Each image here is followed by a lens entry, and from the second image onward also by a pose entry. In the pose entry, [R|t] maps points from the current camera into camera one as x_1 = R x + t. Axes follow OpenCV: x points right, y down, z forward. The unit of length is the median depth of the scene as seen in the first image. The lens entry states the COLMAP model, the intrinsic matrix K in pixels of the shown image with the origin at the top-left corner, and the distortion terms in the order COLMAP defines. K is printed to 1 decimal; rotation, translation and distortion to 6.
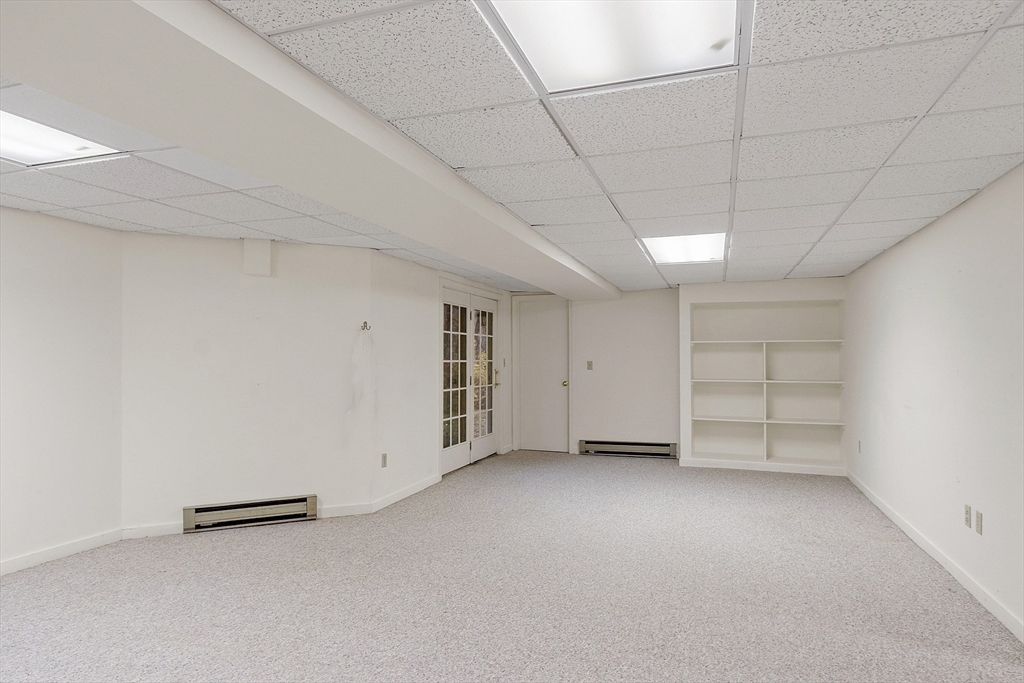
lens RADIAL K [[542.3, 0, 514.1], [0, 542.3, 360.0], [0, 0, 1]] dist [0.011022, -0.000575]
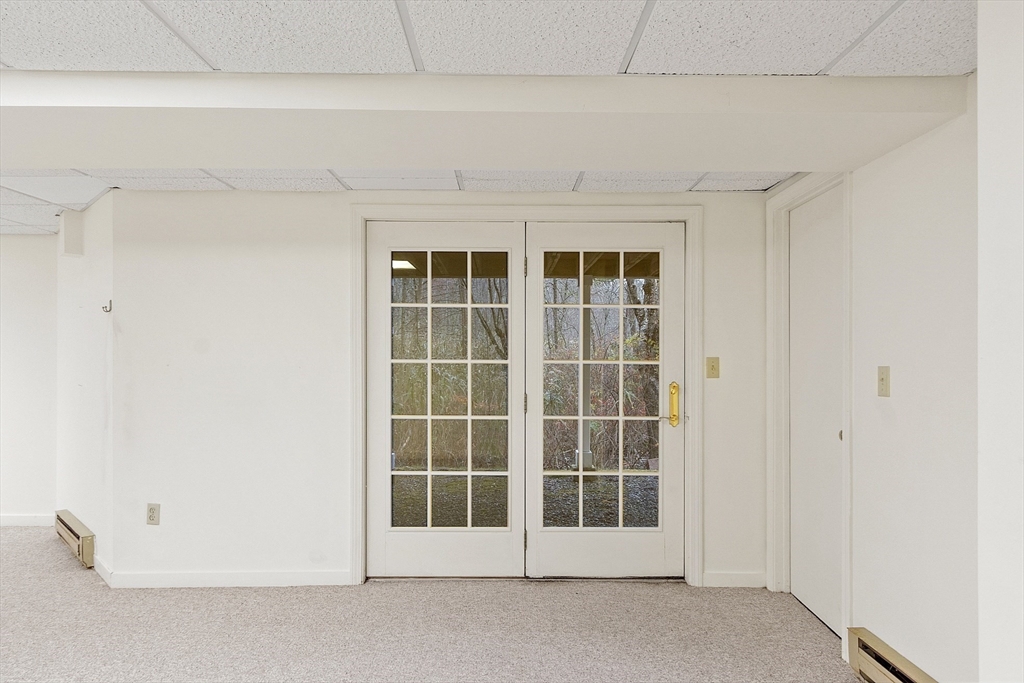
lens RADIAL K [[542.3, 0, 514.1], [0, 542.3, 360.0], [0, 0, 1]] dist [0.011022, -0.000575]
pose [[0.347747, -0.002121, -0.937586, 0.357026], [-0.003532, 0.999987, -0.003573, 0.002280], [0.937582, 0.004554, 0.347736, 0.815922]]
